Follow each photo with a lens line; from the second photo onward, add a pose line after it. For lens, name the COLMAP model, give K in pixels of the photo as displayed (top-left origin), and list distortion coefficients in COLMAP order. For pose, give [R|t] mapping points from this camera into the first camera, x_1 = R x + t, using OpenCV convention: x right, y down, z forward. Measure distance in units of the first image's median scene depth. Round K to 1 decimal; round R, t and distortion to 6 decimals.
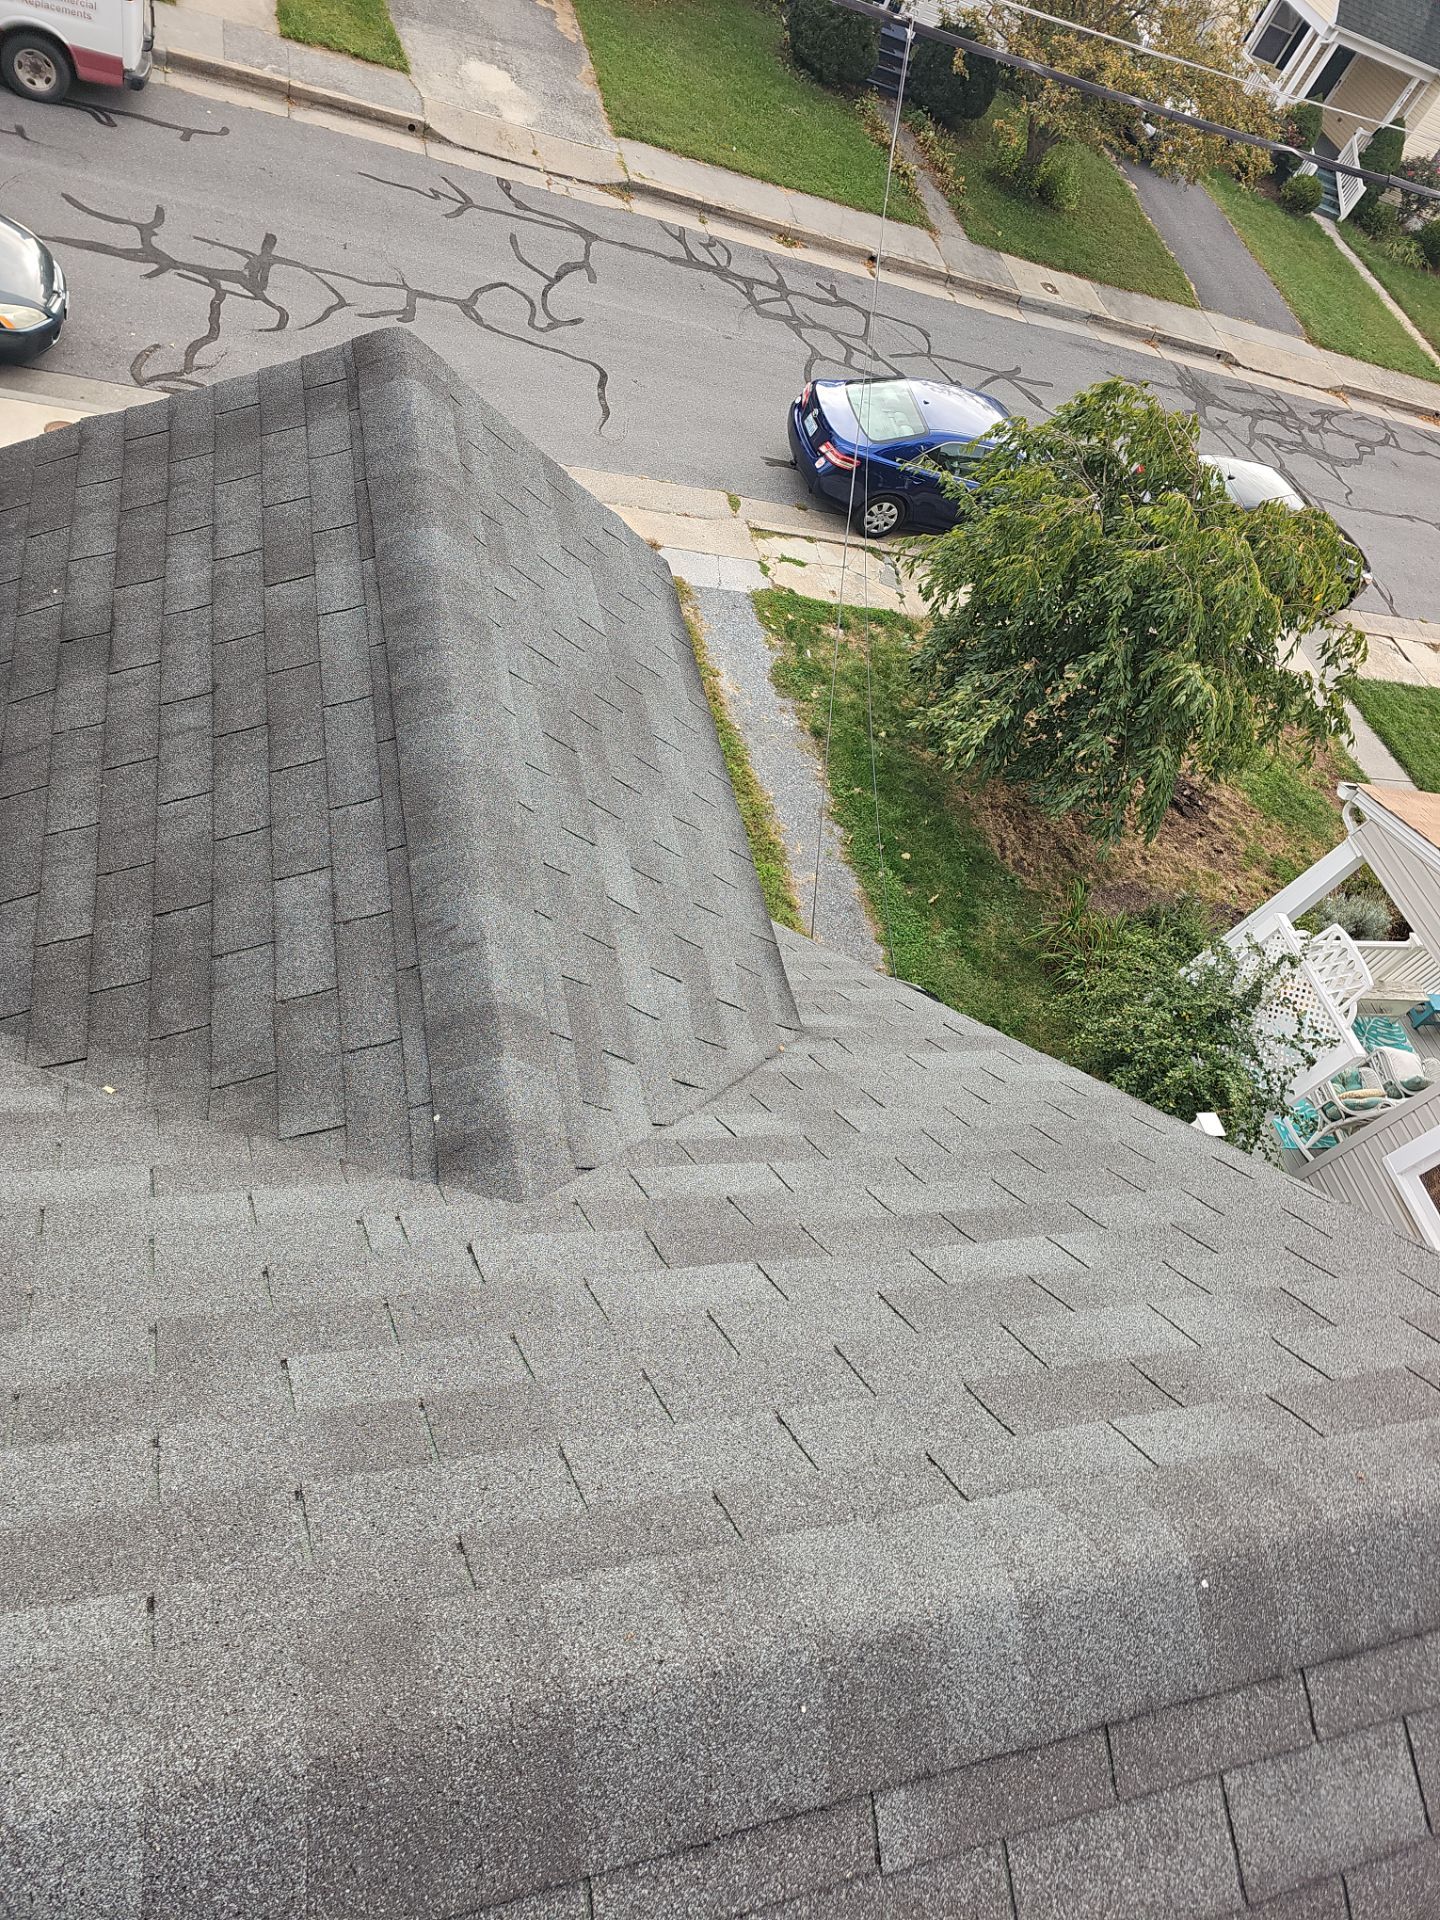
lens RADIAL K [[1254.5, 0, 707.4], [0, 1254.5, 942.7], [0, 0, 1]] dist [0.039111, -0.035472]
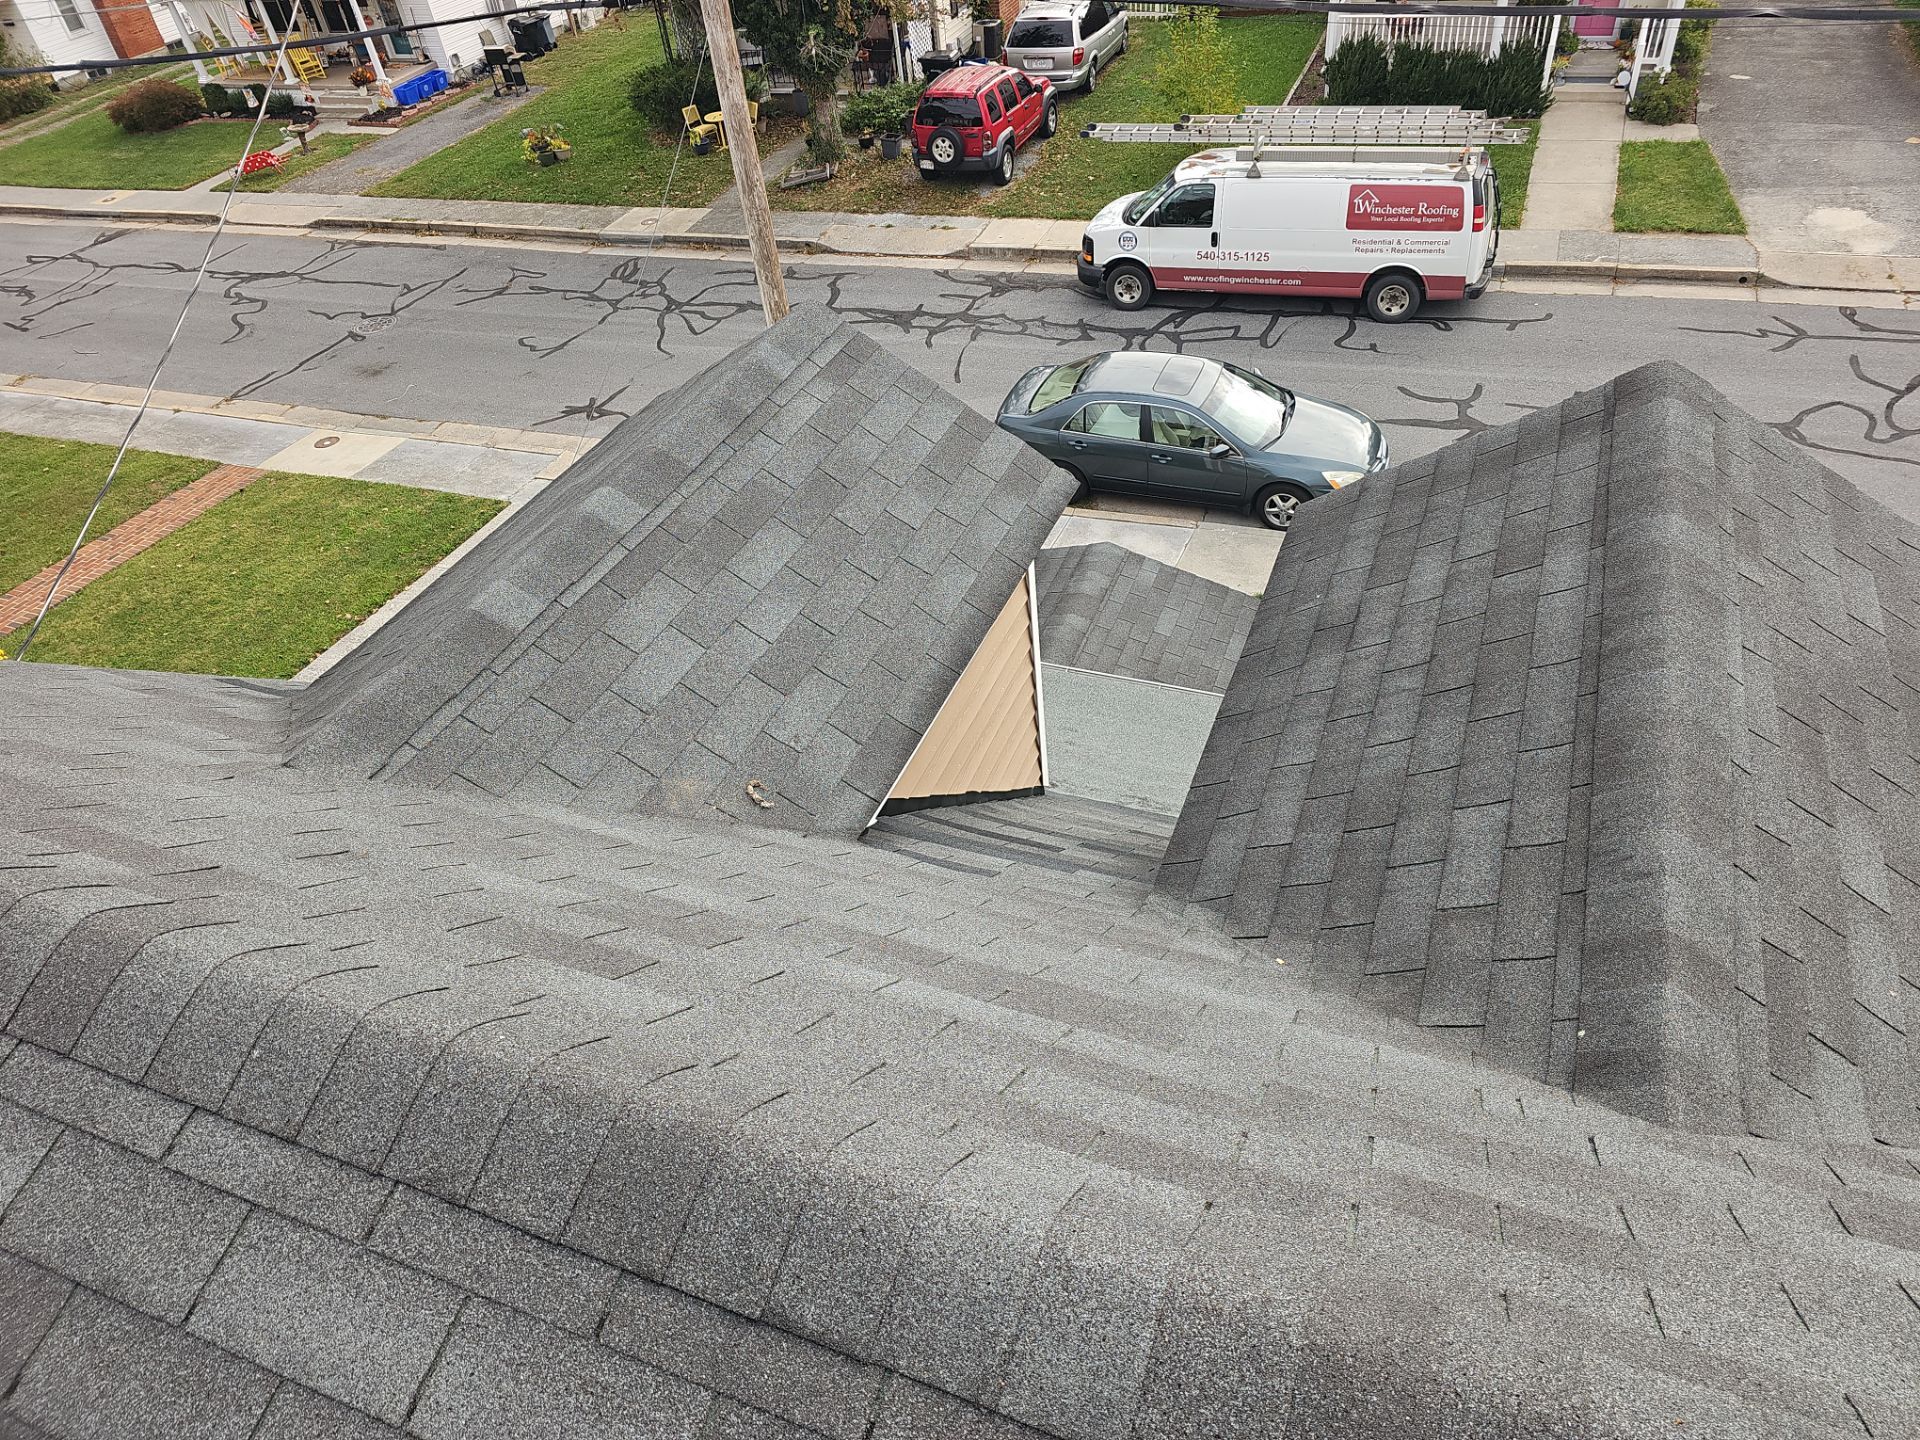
lens RADIAL K [[1258.5, 0, 959.5], [0, 1258.5, 778.1], [0, 0, 1]] dist [0.025387, -0.027981]
pose [[0.723084, 0.035683, -0.689838, 0.078324], [-0.220962, 0.958141, -0.182050, 0.186762], [0.654465, 0.284065, 0.700701, -0.026182]]
